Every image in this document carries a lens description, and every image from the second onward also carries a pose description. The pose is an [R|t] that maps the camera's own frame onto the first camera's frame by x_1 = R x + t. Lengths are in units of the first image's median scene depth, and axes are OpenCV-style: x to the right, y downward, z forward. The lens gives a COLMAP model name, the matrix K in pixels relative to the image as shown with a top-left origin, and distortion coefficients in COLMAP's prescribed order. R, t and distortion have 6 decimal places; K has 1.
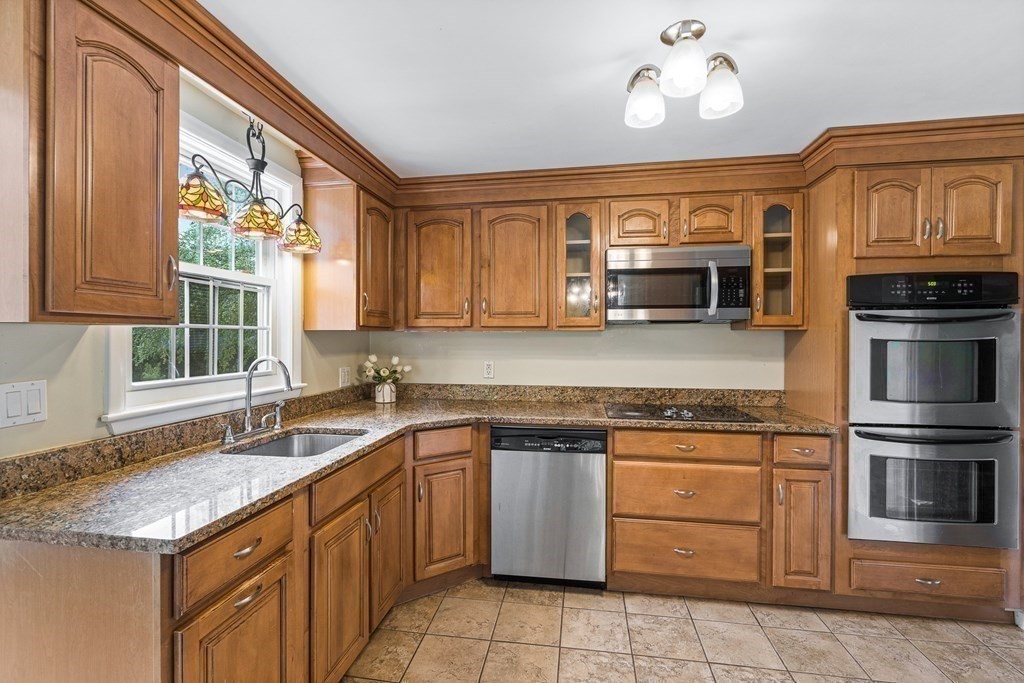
lens RADIAL K [[472.8, 0, 501.1], [0, 472.8, 339.8], [0, 0, 1]] dist [-0.000157, 0.001161]
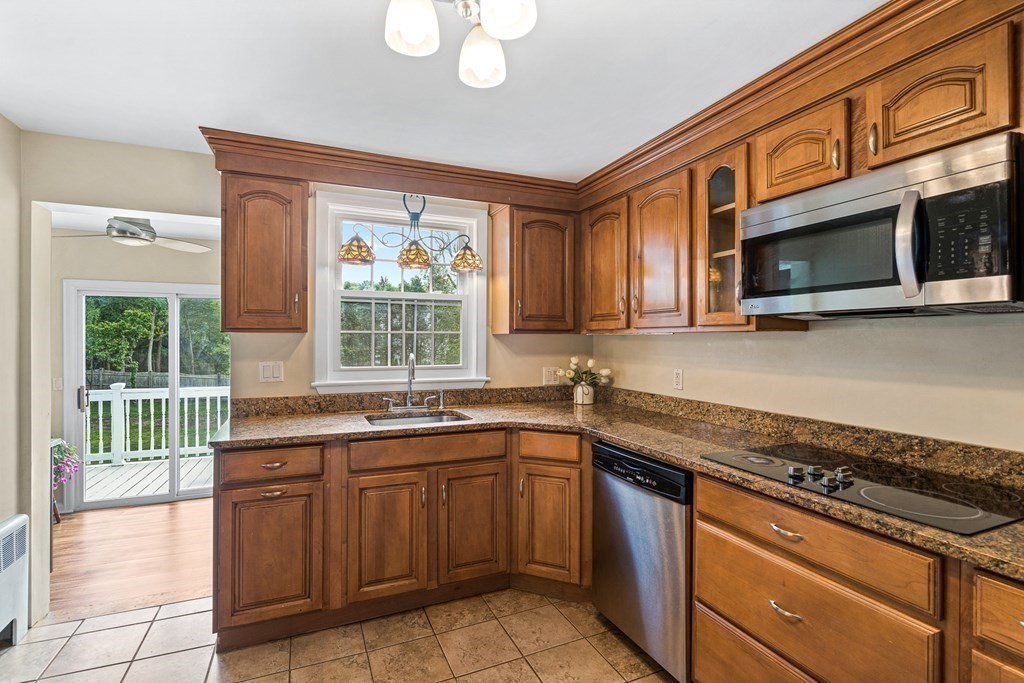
lens RADIAL K [[472.8, 0, 502.5], [0, 472.8, 338.2], [0, 0, 1]] dist [-0.000157, 0.001161]
pose [[0.547184, 0.000158, -0.837012, 0.659543], [-0.006132, 0.999974, -0.003820, -0.005041], [0.836990, 0.007223, 0.547171, 0.379074]]
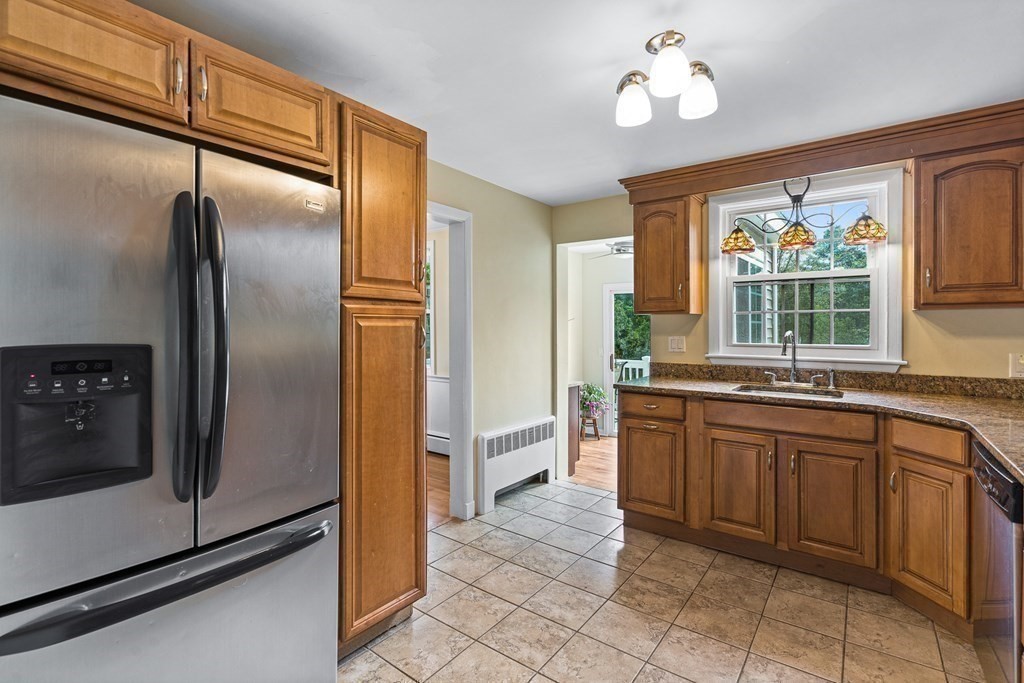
lens RADIAL K [[472.8, 0, 520.2], [0, 472.8, 326.6], [0, 0, 1]] dist [-0.000157, 0.001161]
pose [[-0.432338, 0.000397, -0.901712, 0.949496], [-0.003746, 0.999990, 0.002237, 0.017002], [0.901704, 0.004345, -0.432332, 0.718142]]
